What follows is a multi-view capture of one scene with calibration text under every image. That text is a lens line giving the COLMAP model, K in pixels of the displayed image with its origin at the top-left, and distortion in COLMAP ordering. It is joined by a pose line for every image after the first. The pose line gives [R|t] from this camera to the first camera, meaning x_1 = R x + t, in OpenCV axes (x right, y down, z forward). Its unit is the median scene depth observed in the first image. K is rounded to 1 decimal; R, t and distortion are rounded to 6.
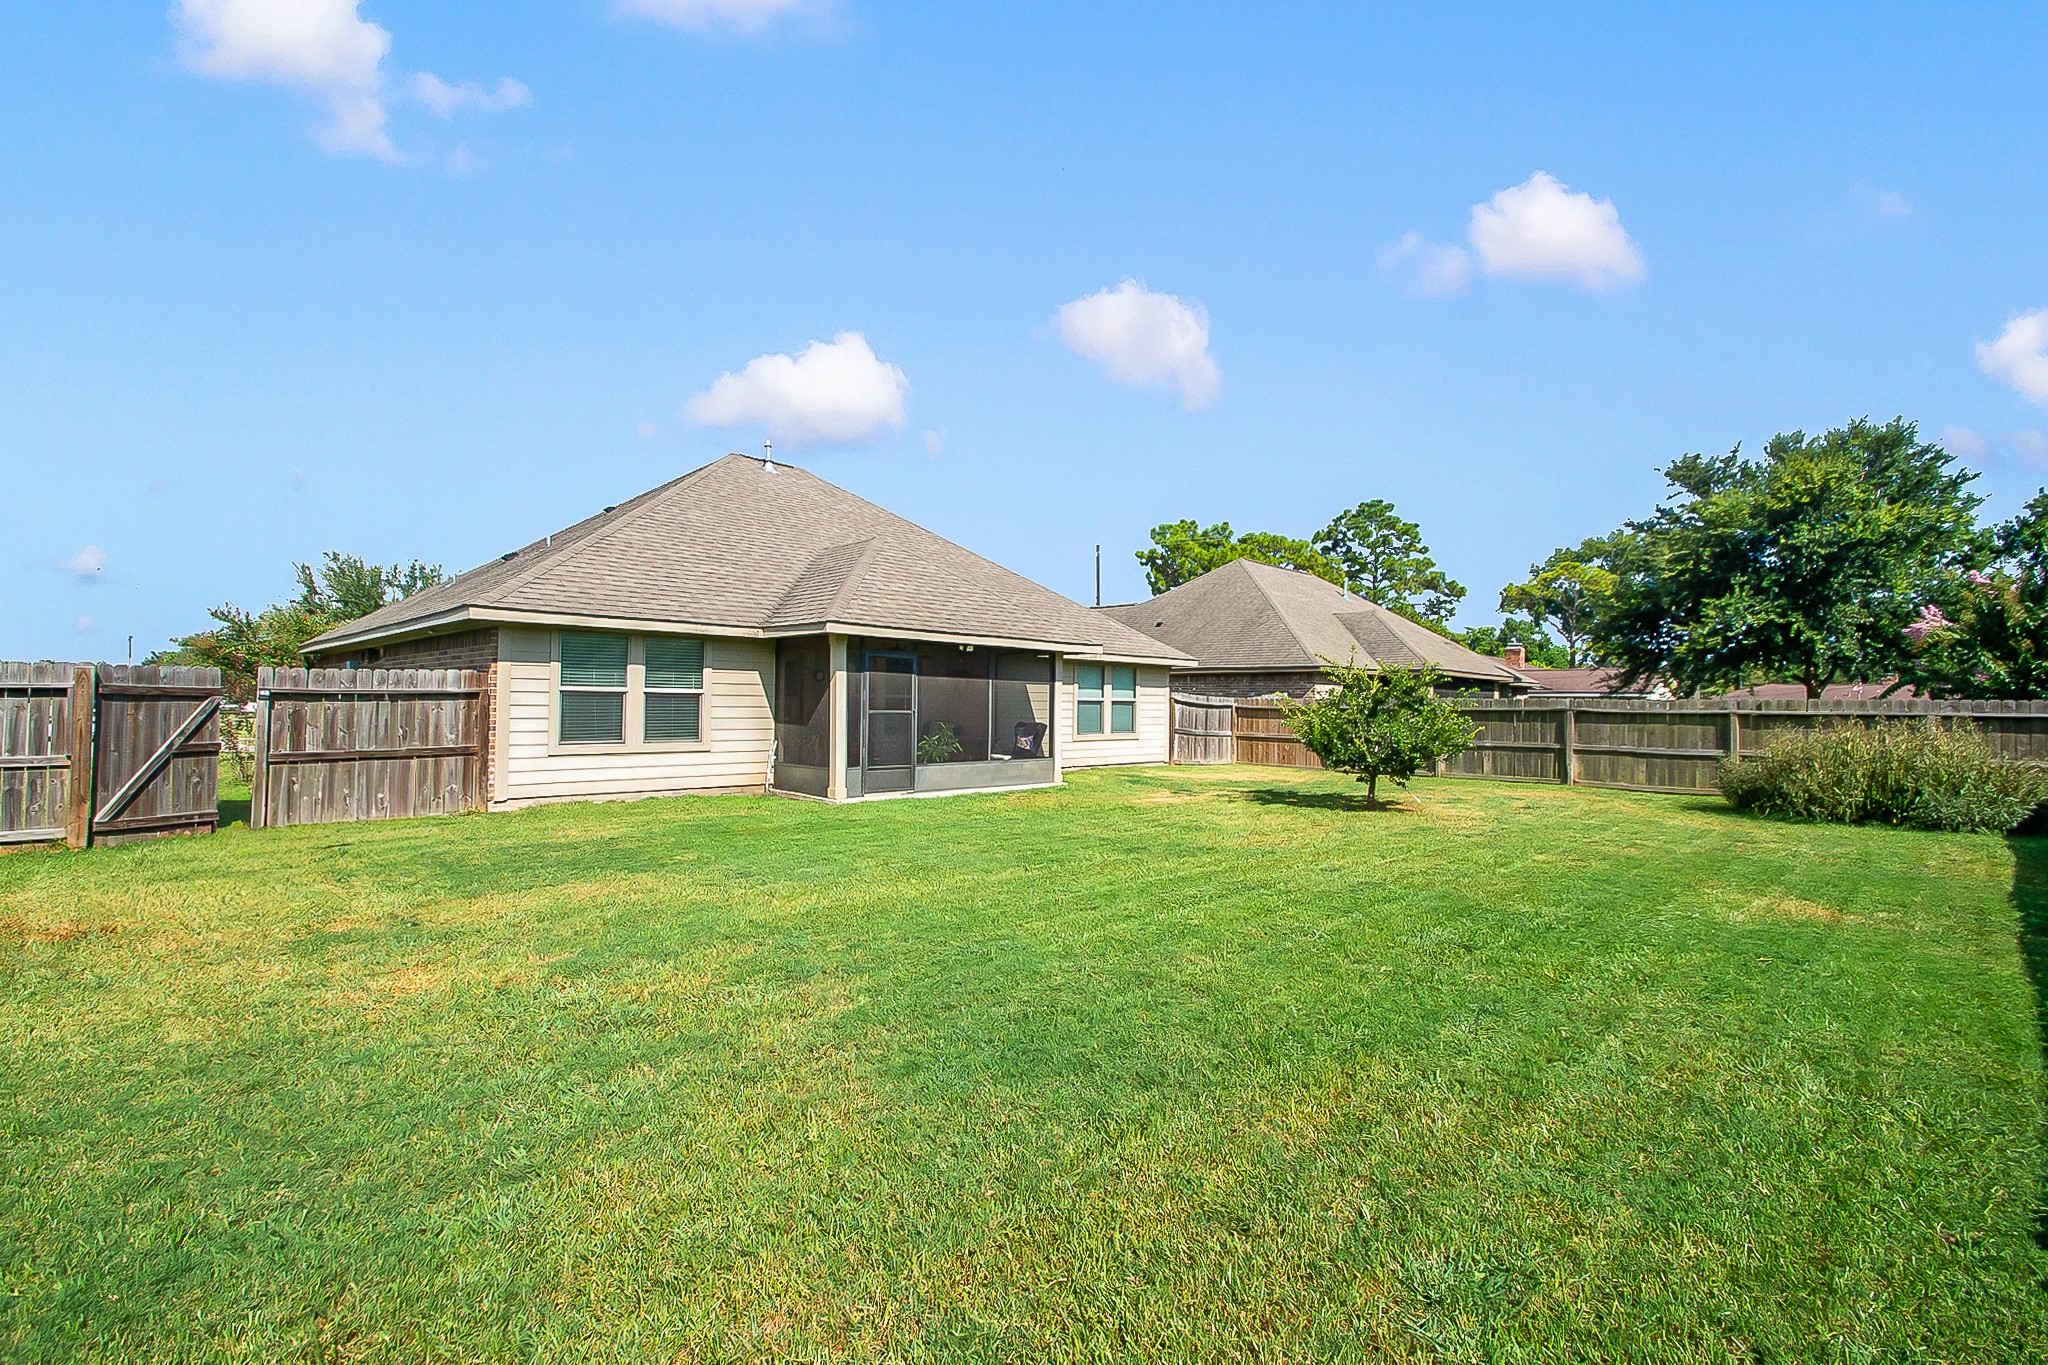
lens RADIAL K [[909.4, 0, 1027.8], [0, 909.4, 688.0], [0, 0, 1]] dist [0.015524, -0.000091]
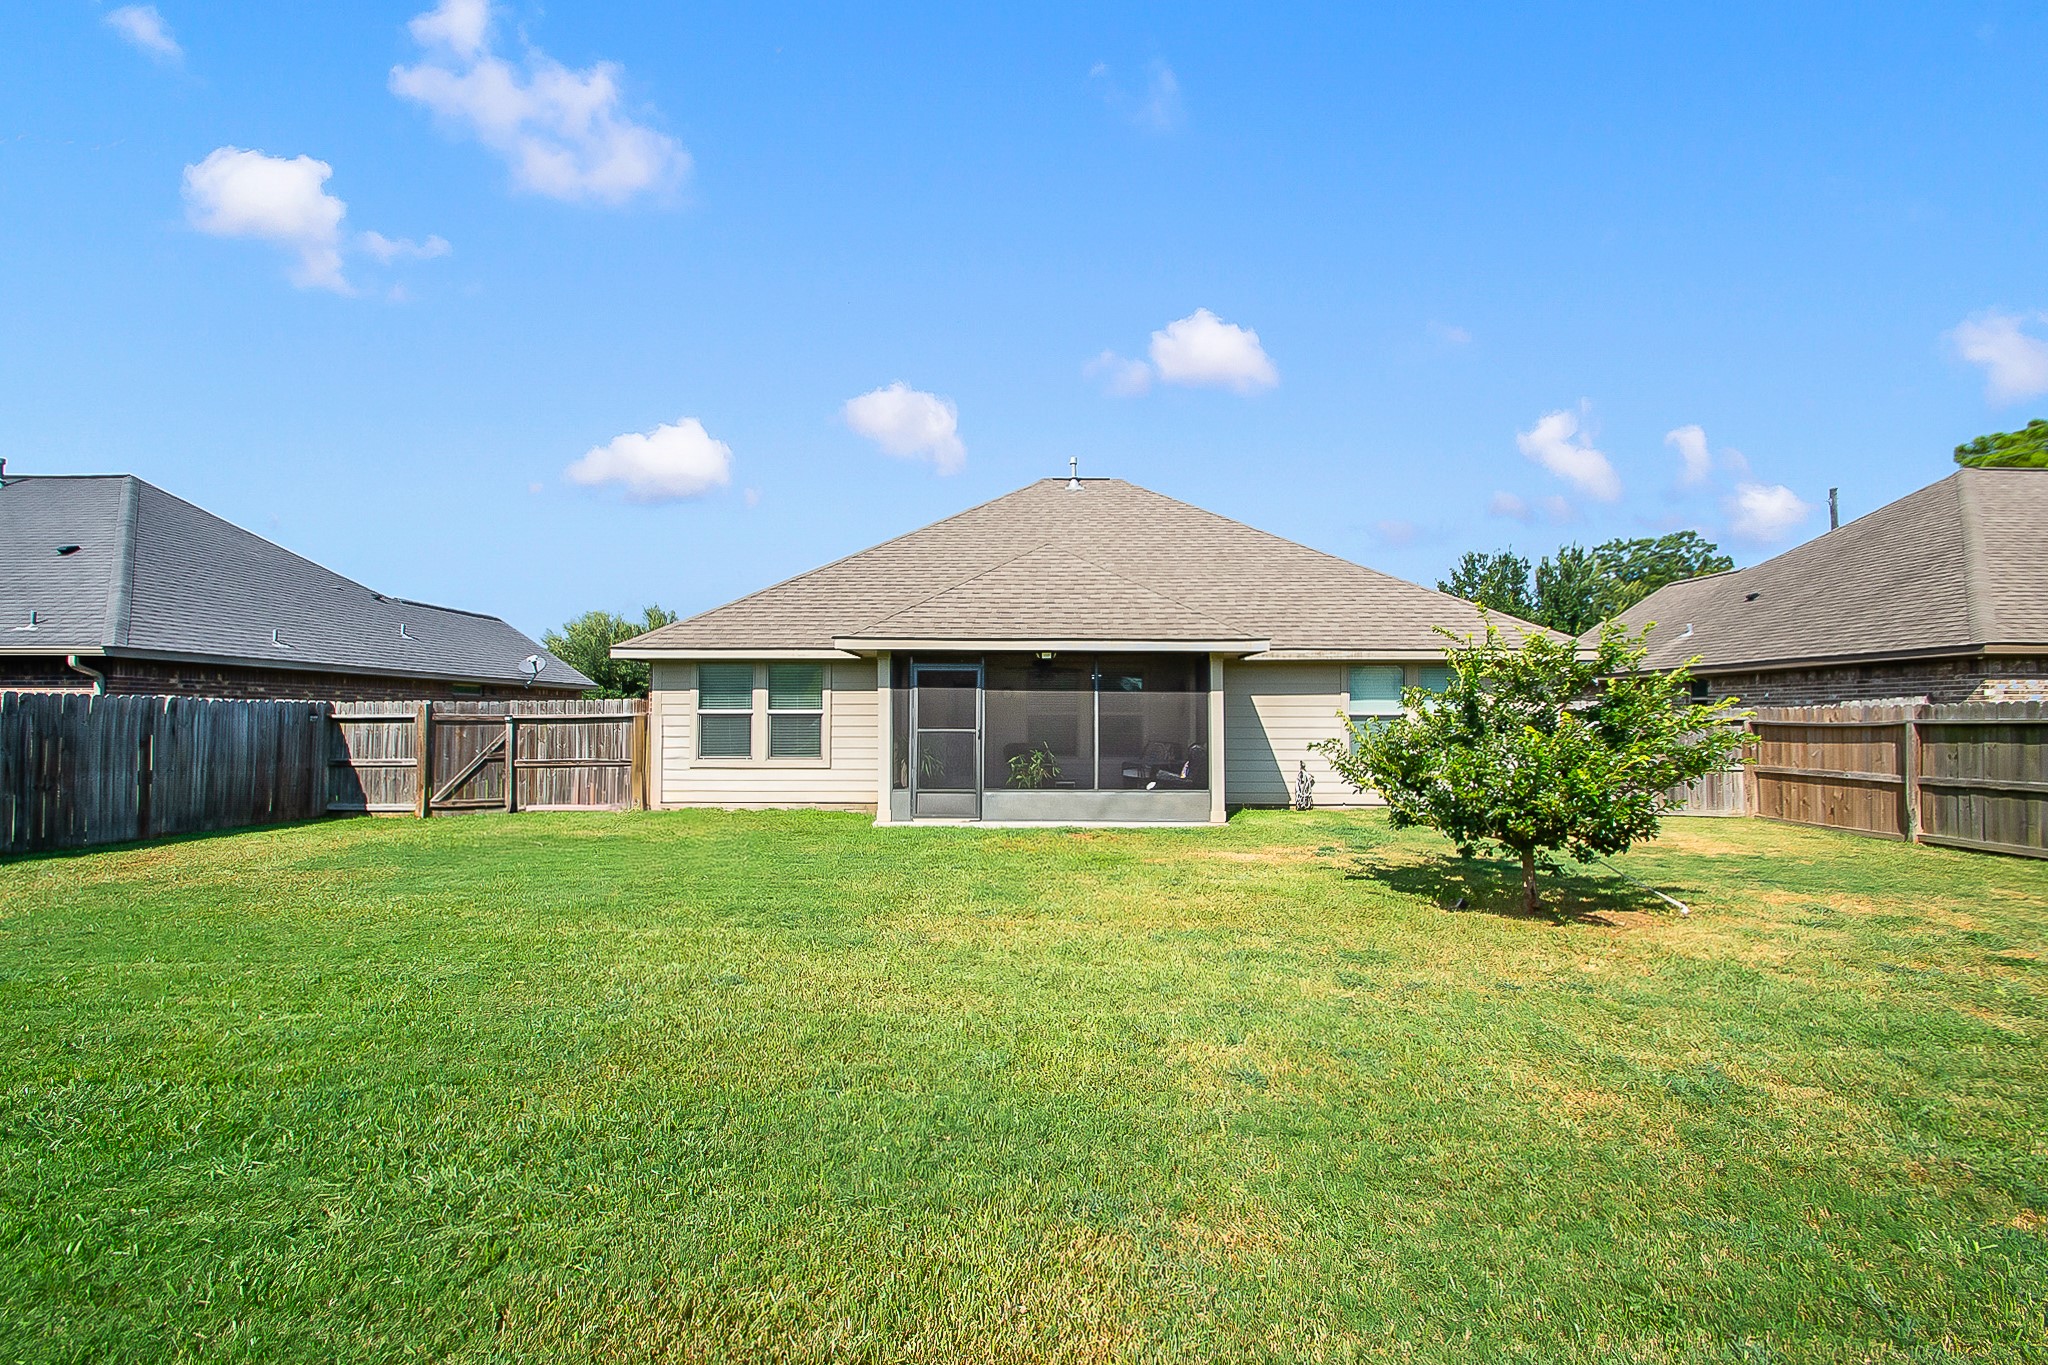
lens RADIAL K [[909.4, 0, 1043.1], [0, 909.4, 680.7], [0, 0, 1]] dist [0.015524, -0.000091]
pose [[0.708724, -0.045041, -0.704046, 0.556737], [0.019414, 0.998827, -0.044358, 0.018770], [0.705219, 0.017769, 0.708767, 0.412744]]
